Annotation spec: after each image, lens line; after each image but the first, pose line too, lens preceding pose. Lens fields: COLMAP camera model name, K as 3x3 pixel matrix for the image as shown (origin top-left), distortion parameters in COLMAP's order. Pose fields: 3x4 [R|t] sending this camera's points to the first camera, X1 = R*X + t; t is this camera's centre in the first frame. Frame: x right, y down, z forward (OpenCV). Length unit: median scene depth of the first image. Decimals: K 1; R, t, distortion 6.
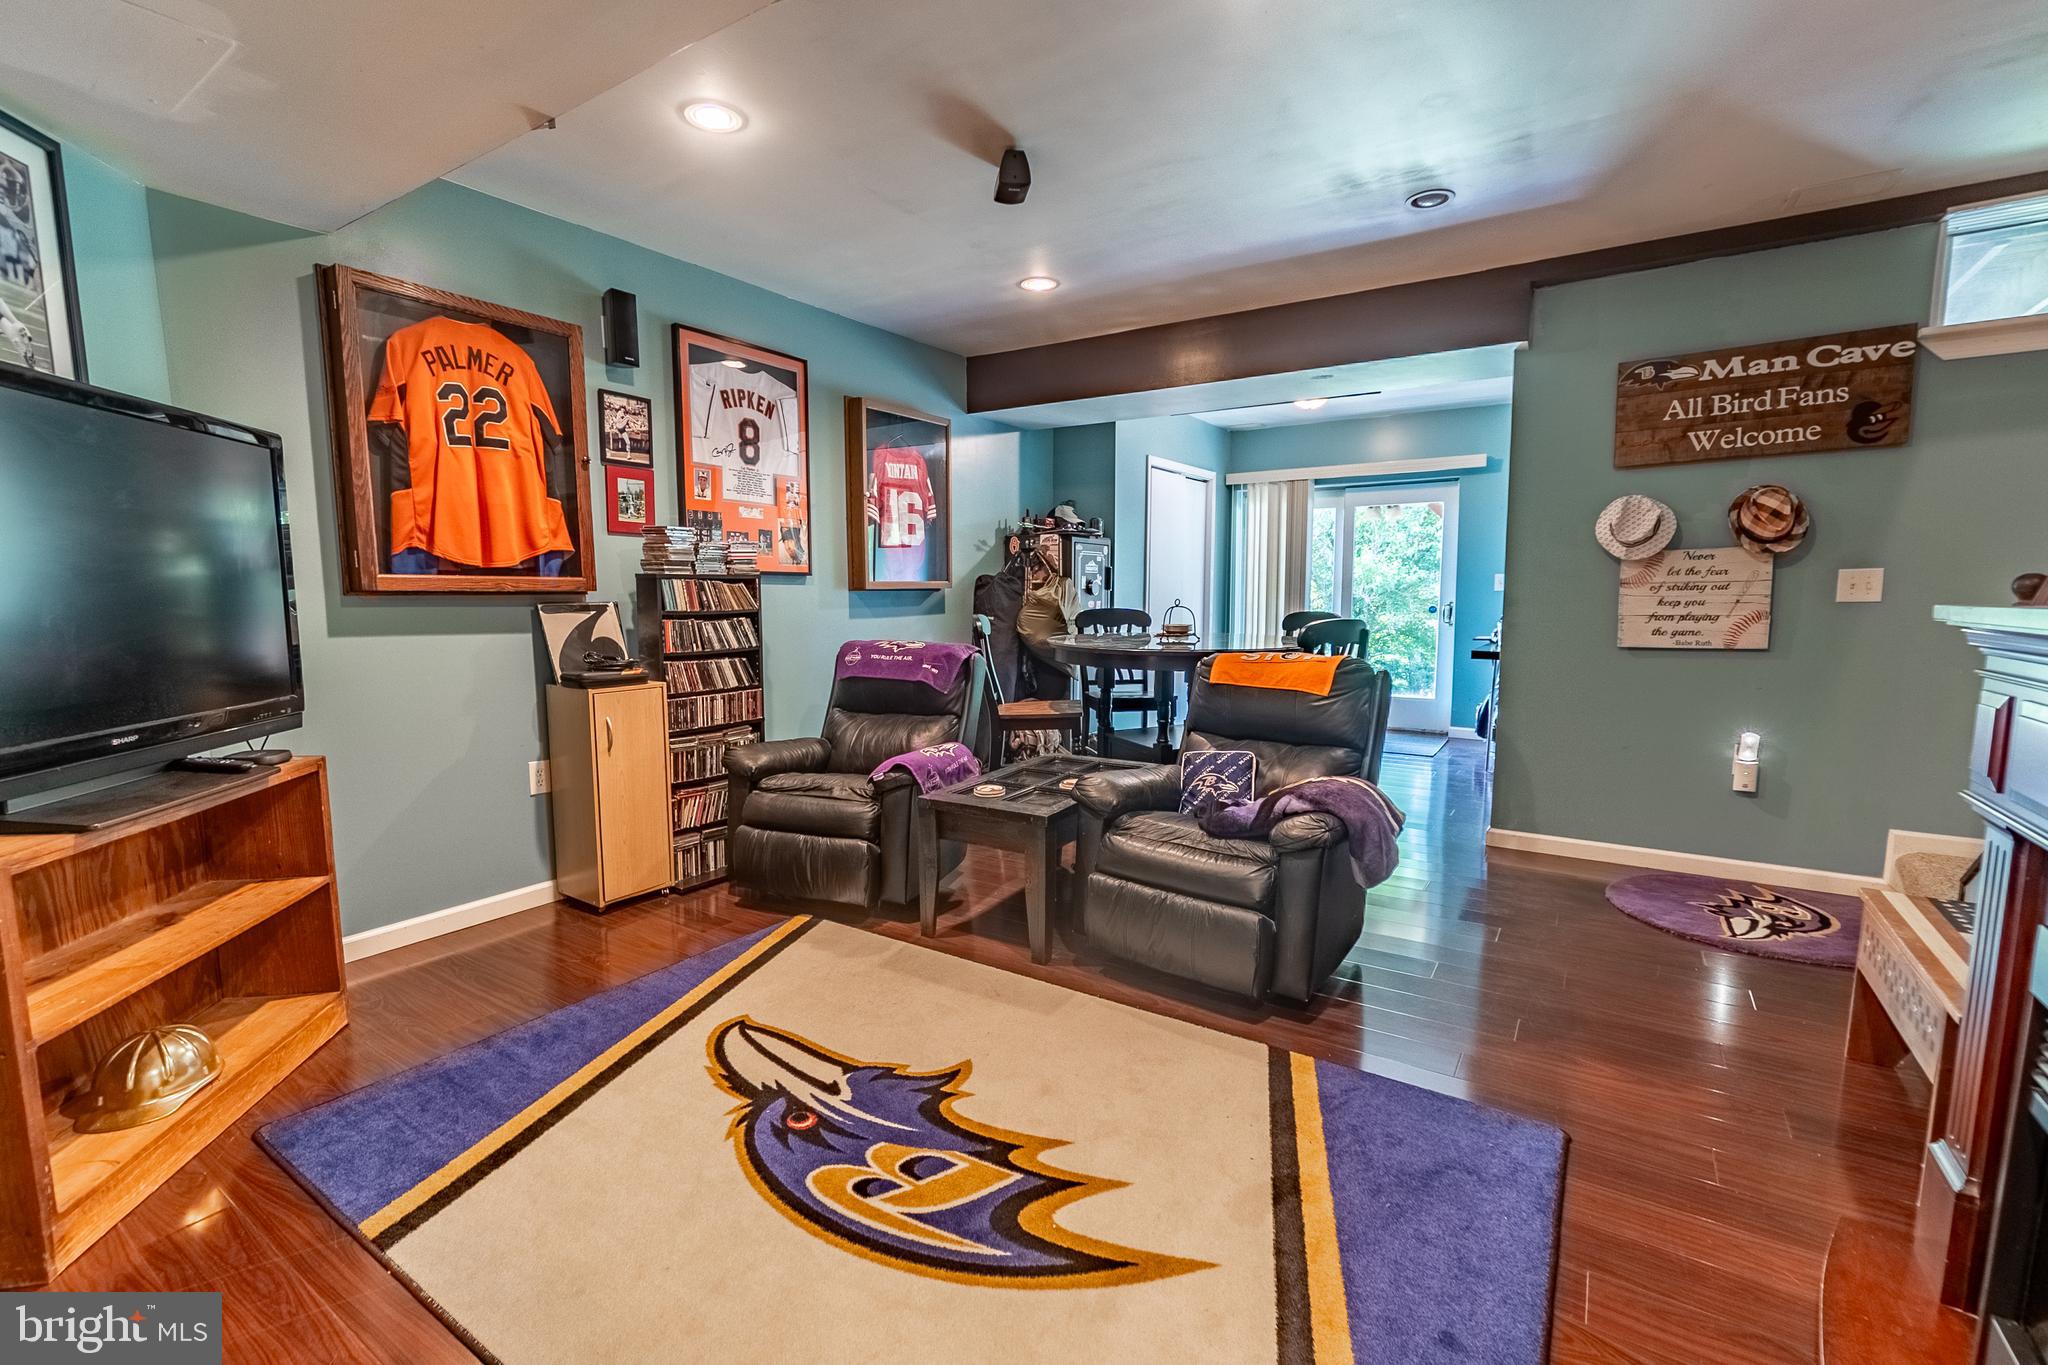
lens RADIAL K [[894.9, 0, 1018.2], [0, 894.9, 686.5], [0, 0, 1]] dist [-0.001100, 0.000829]
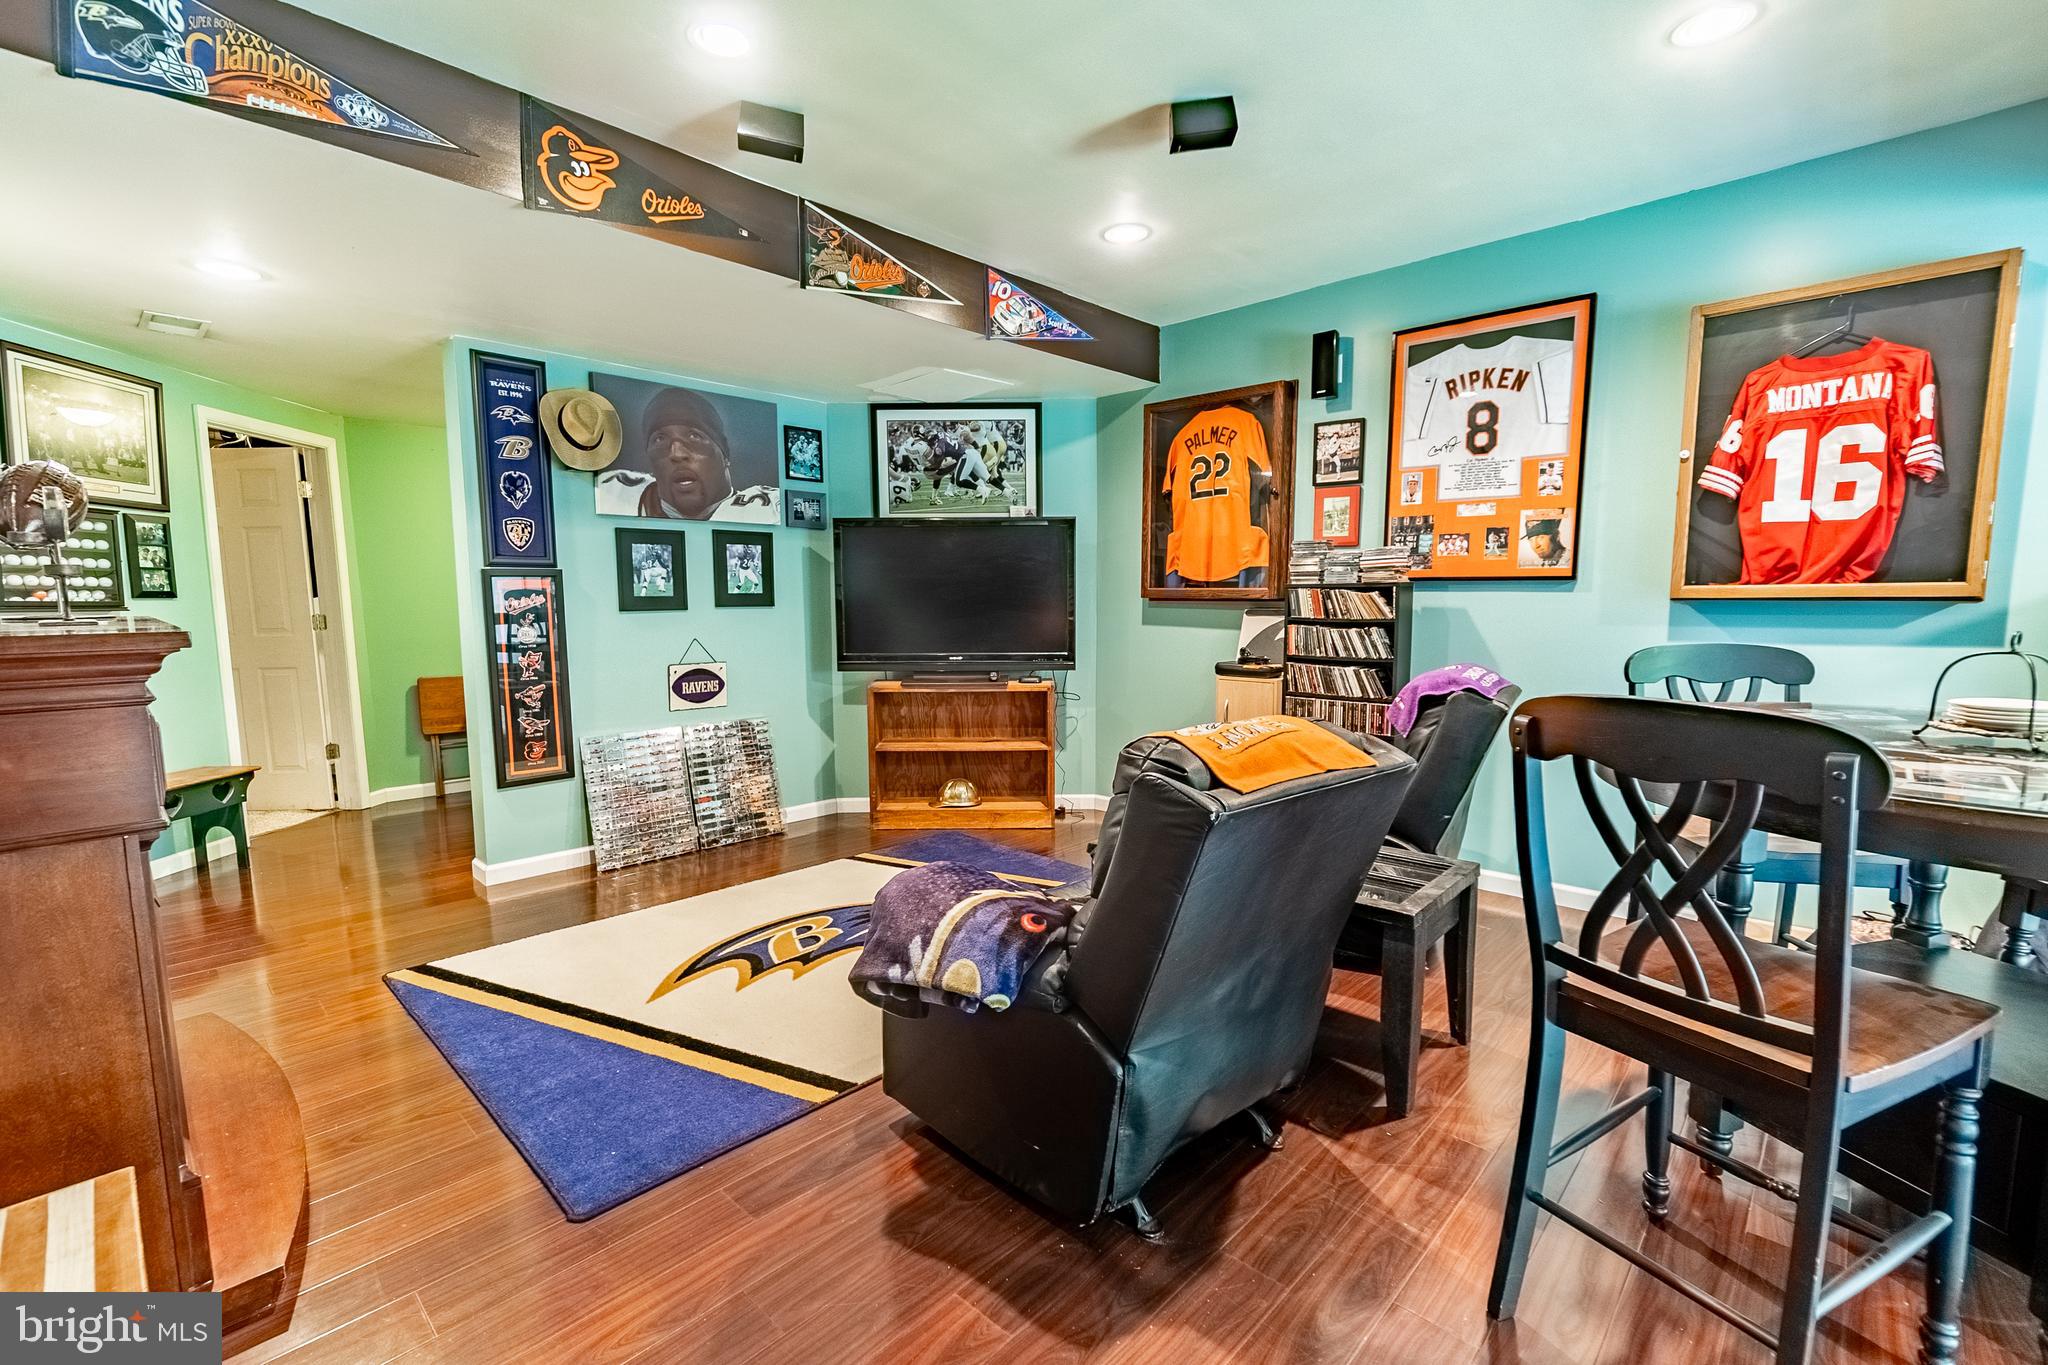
lens RADIAL K [[894.9, 0, 1022.1], [0, 894.9, 691.0], [0, 0, 1]] dist [-0.001100, 0.000829]
pose [[-0.171272, 0.109818, -0.979084, 0.720245], [-0.101516, 0.986512, 0.128409, -0.096240], [0.979980, 0.121386, -0.157813, 0.802945]]
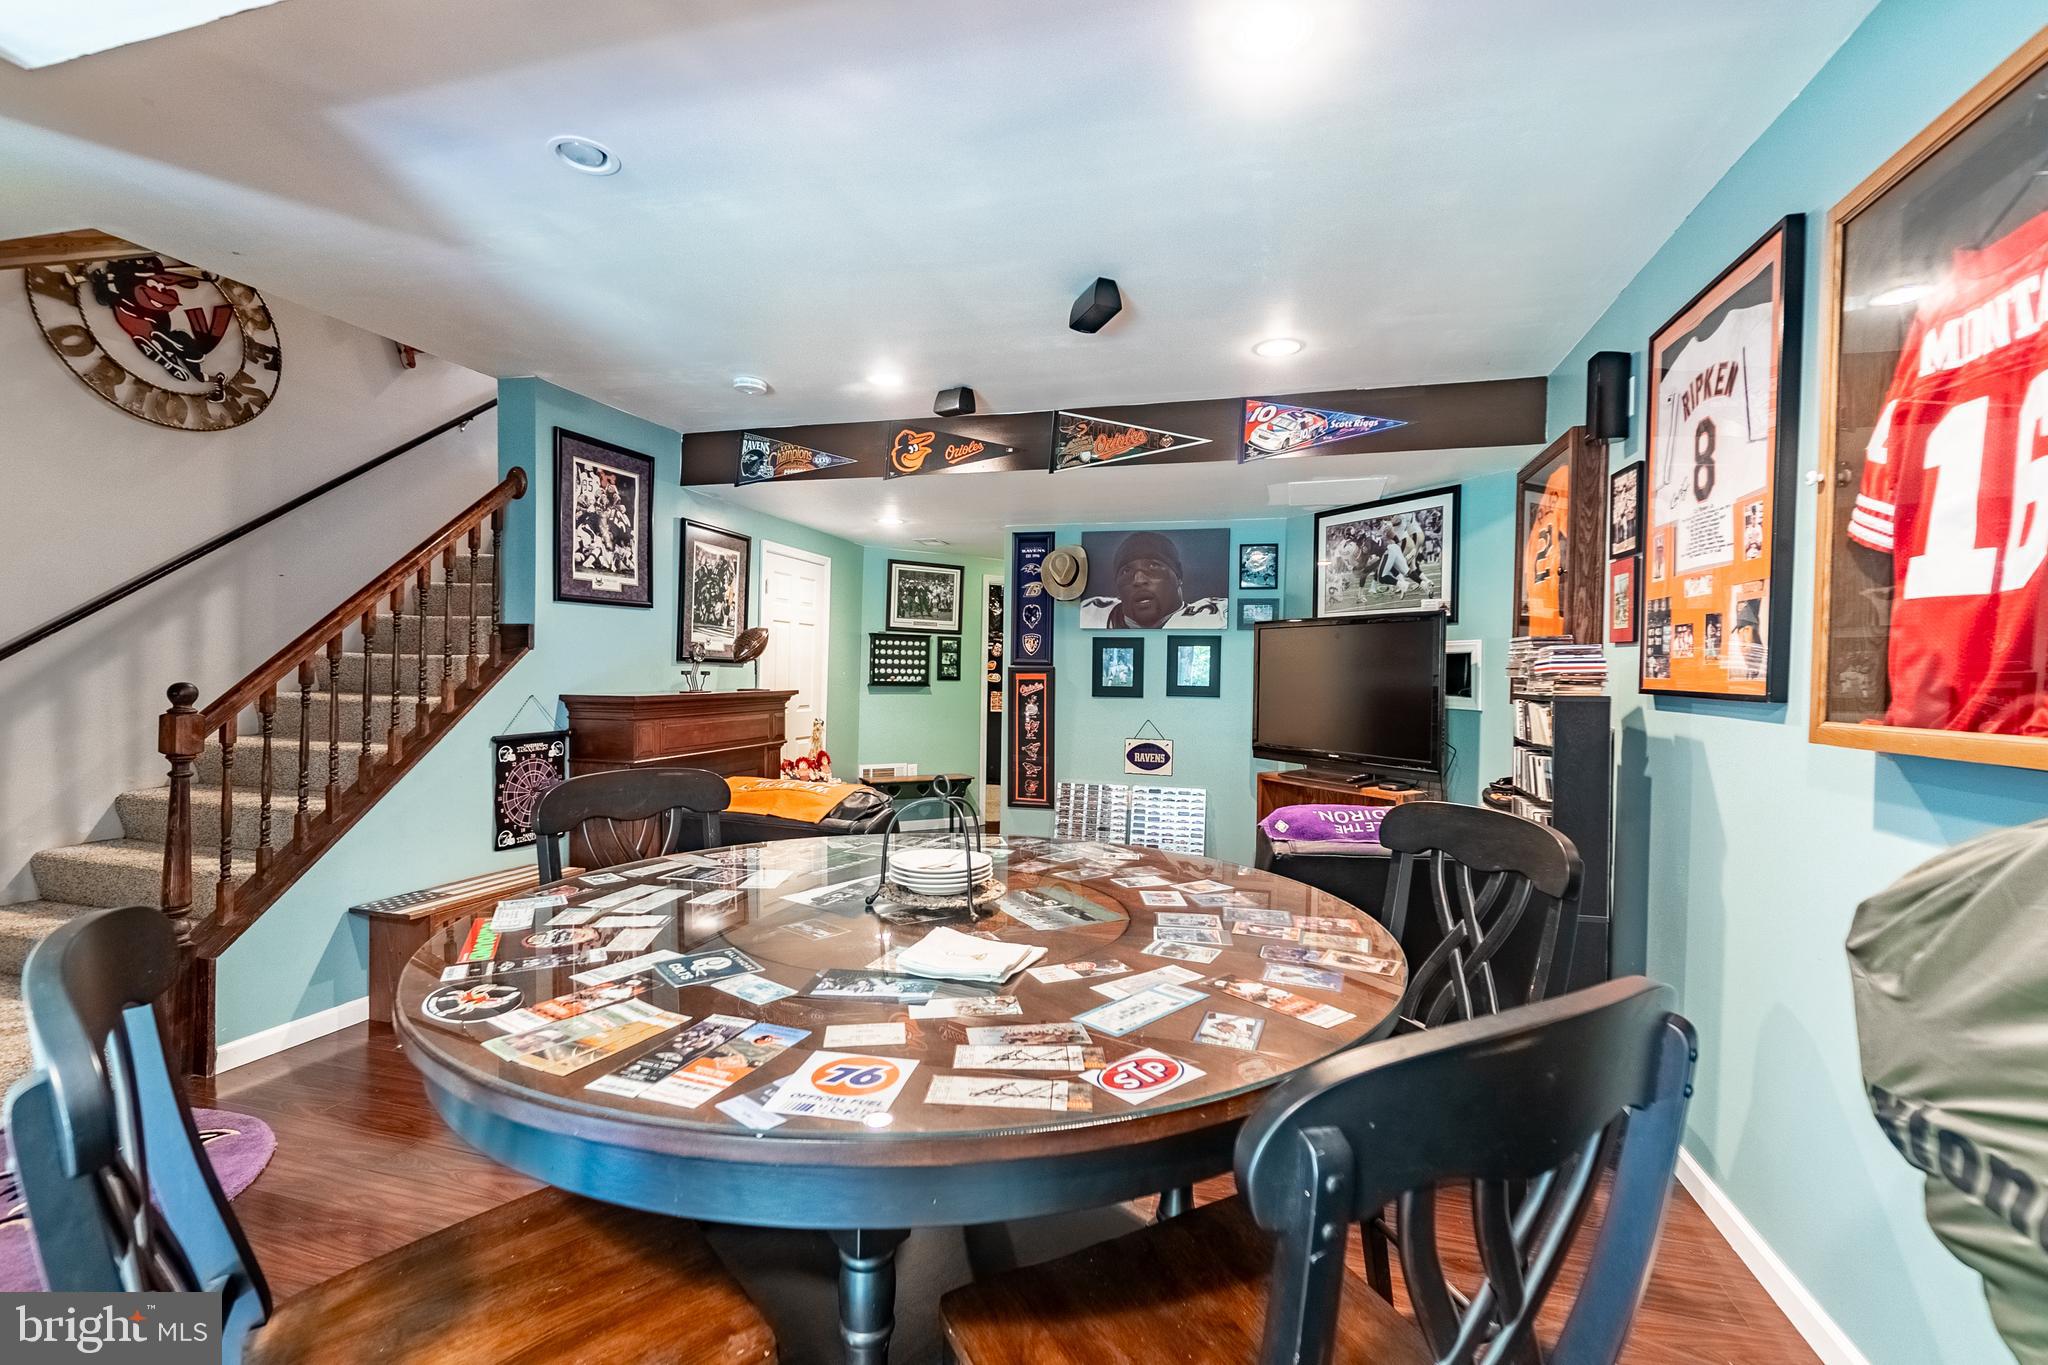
lens RADIAL K [[894.9, 0, 1020.5], [0, 894.9, 685.1], [0, 0, 1]] dist [-0.001100, 0.000829]
pose [[-0.952390, -0.006613, -0.304811, 0.296066], [-0.045202, 0.991778, 0.119719, -0.200564], [0.301513, 0.127797, -0.944859, 1.554923]]
